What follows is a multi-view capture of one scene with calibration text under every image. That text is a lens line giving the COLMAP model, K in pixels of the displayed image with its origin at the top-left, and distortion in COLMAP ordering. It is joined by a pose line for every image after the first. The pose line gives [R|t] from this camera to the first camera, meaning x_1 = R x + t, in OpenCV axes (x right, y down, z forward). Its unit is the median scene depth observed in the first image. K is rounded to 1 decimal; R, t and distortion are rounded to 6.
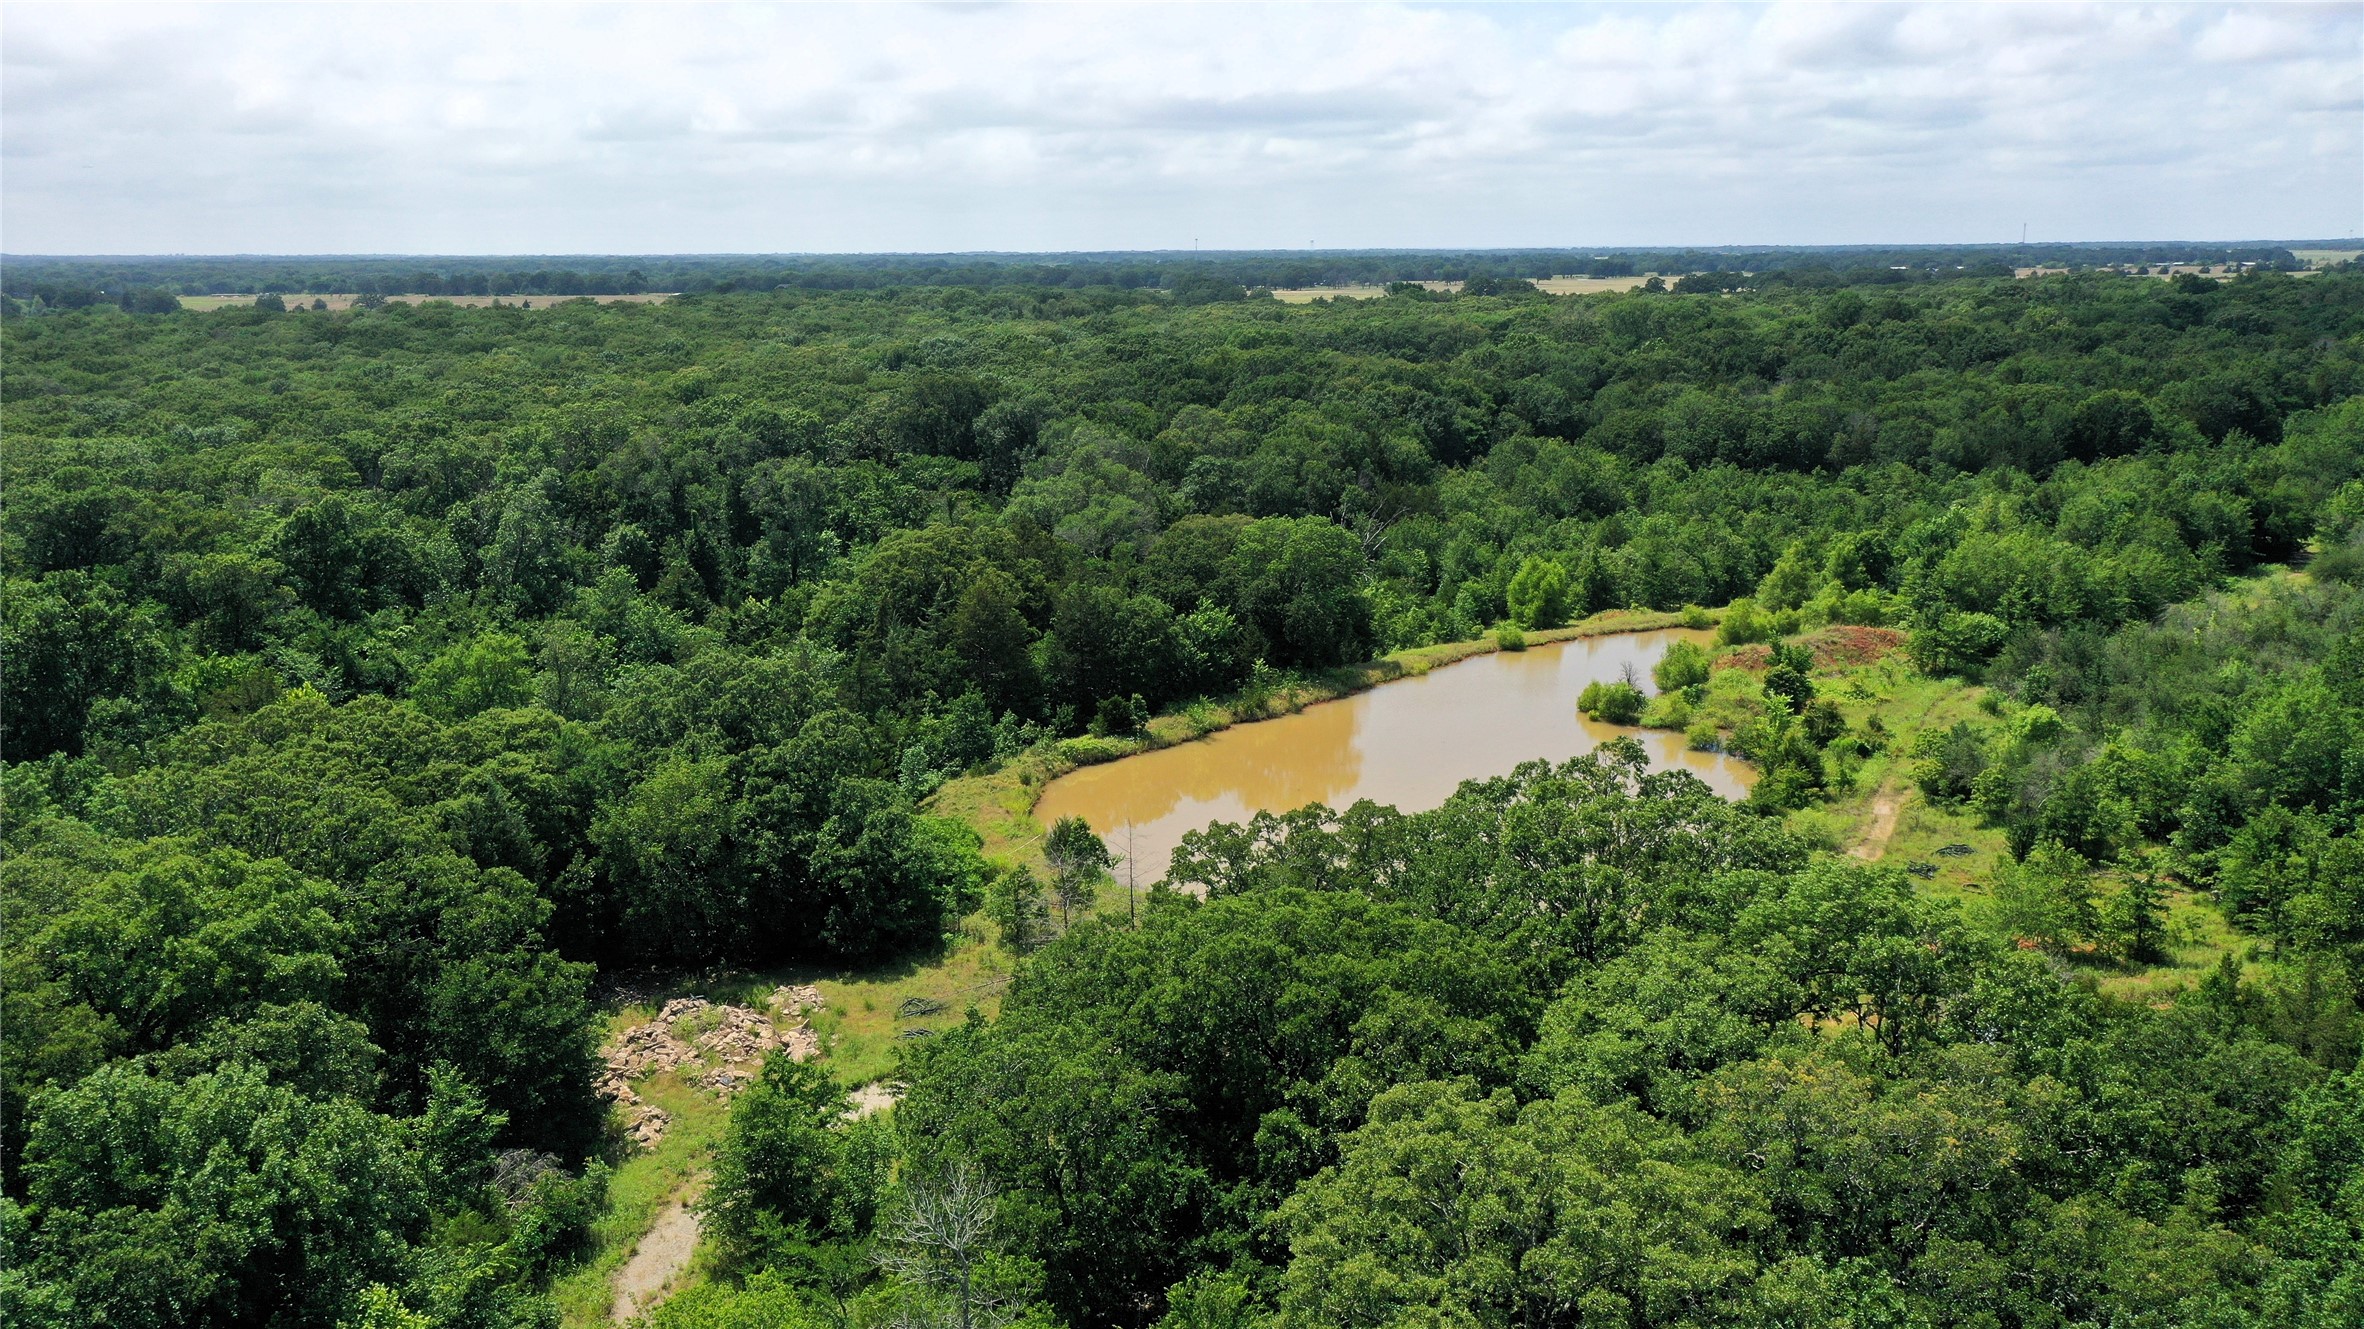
lens RADIAL K [[1889.8, 0, 1182.0], [0, 1889.8, 664.5], [0, 0, 1]] dist [0.006224, 0.008553]
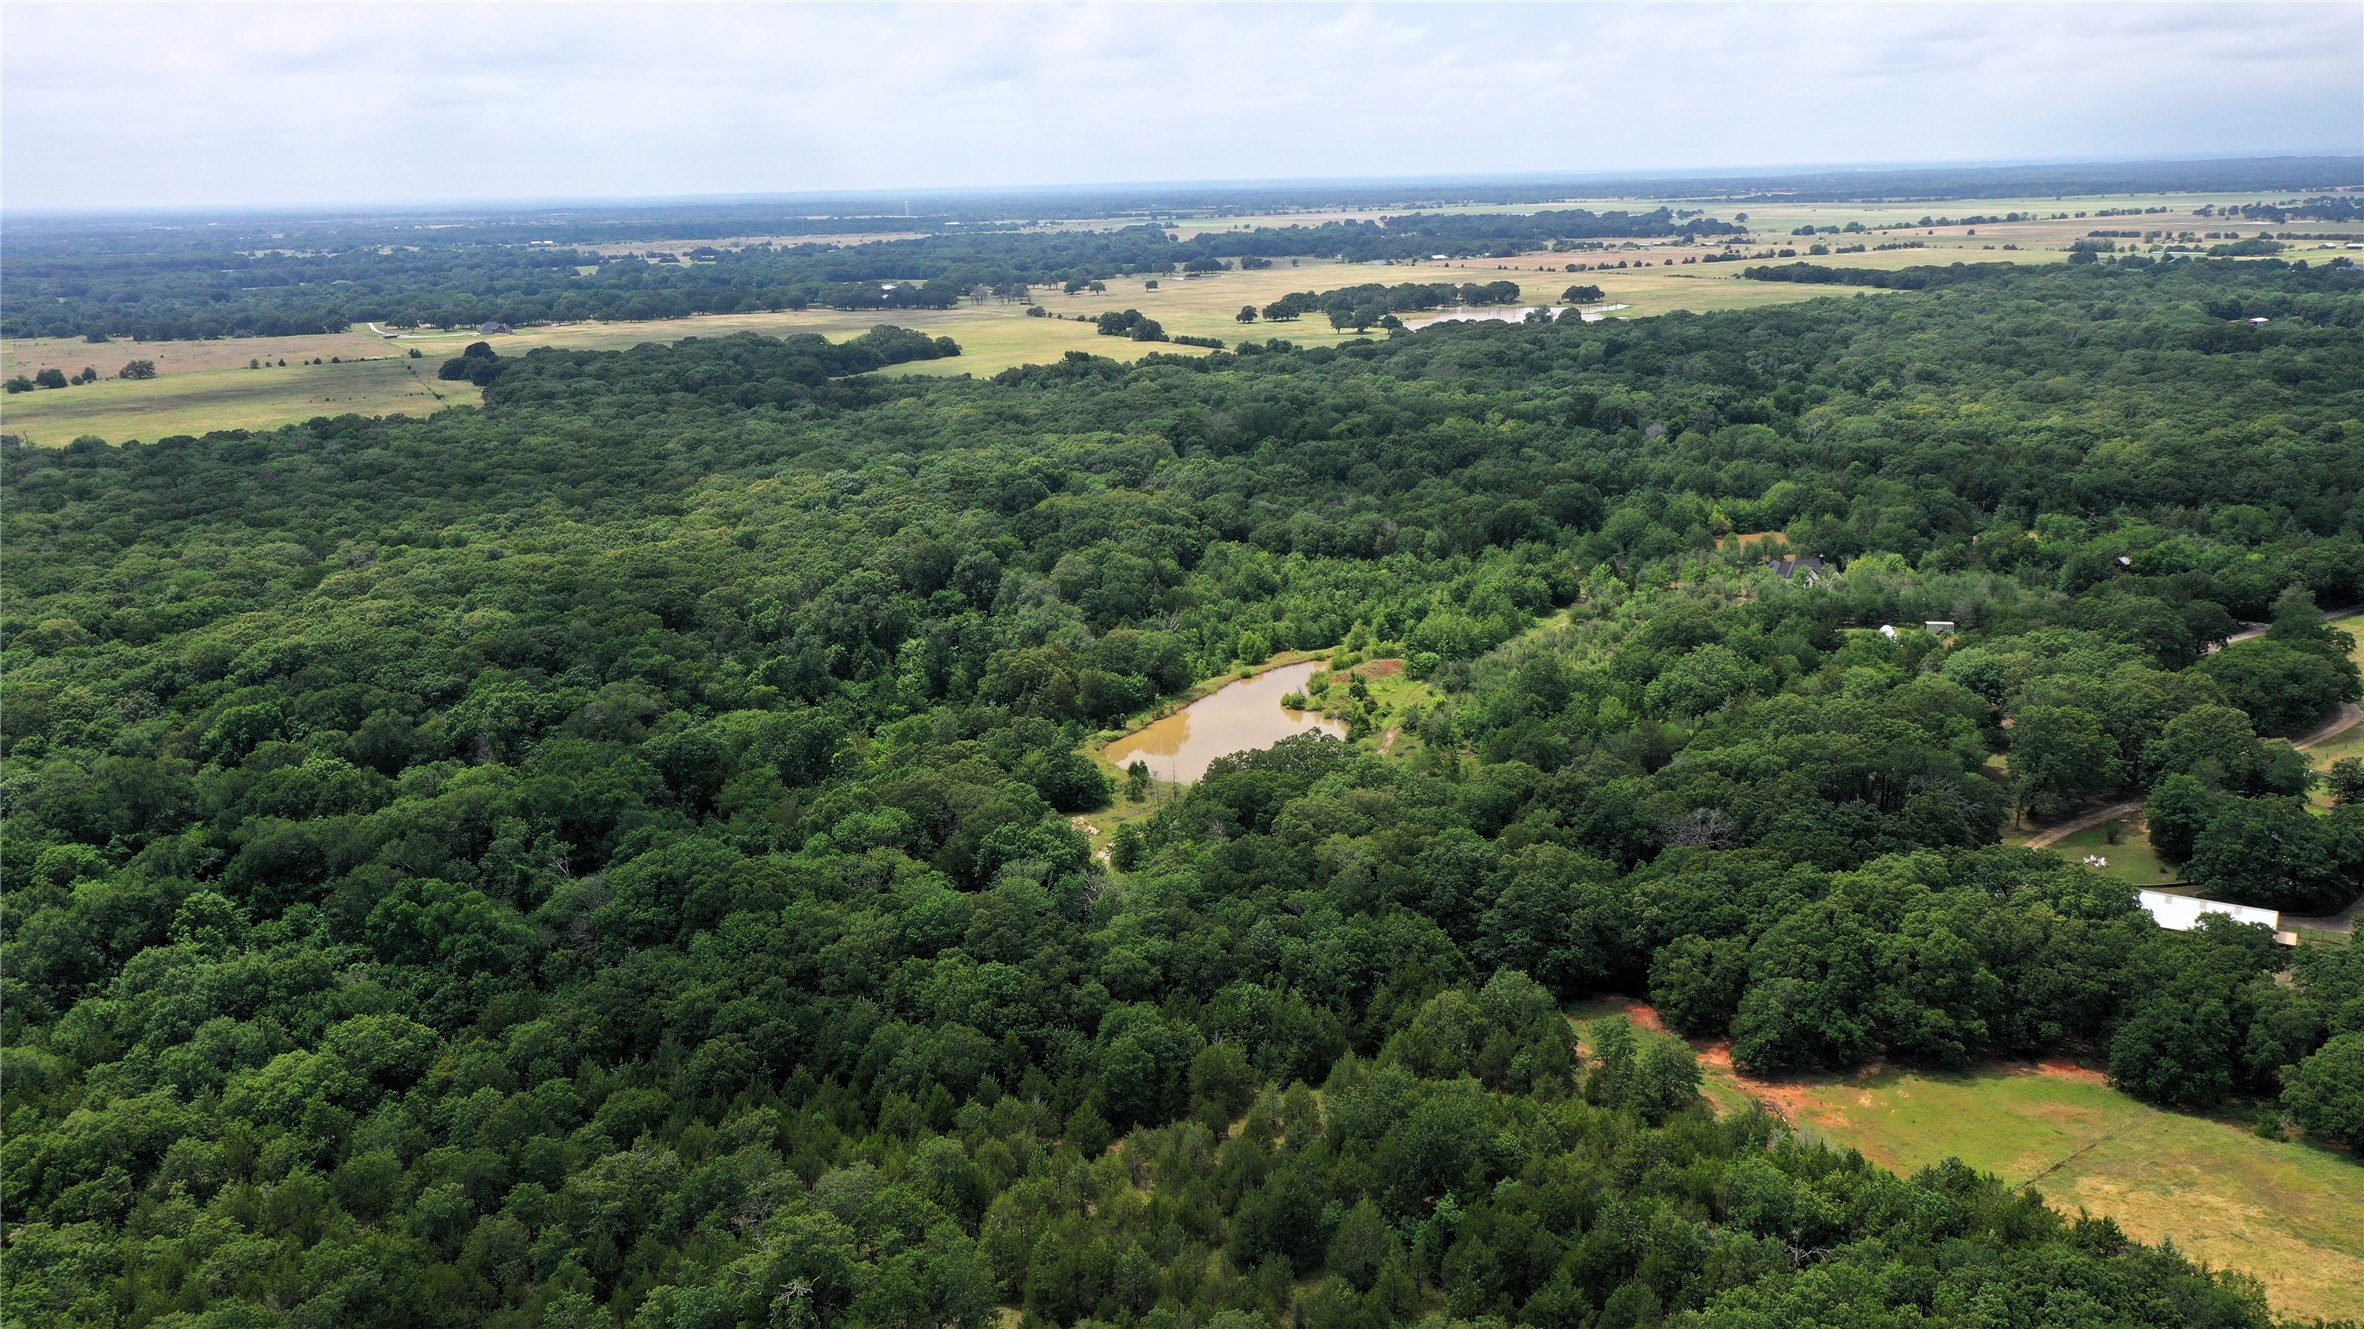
lens RADIAL K [[1889.8, 0, 1182.0], [0, 1889.8, 664.5], [0, 0, 1]] dist [0.006224, 0.008553]
pose [[0.976264, -0.071112, 0.204575, -0.402609], [0.064340, 0.997143, 0.039573, -0.127763], [-0.206805, -0.025471, 0.978051, -1.349423]]
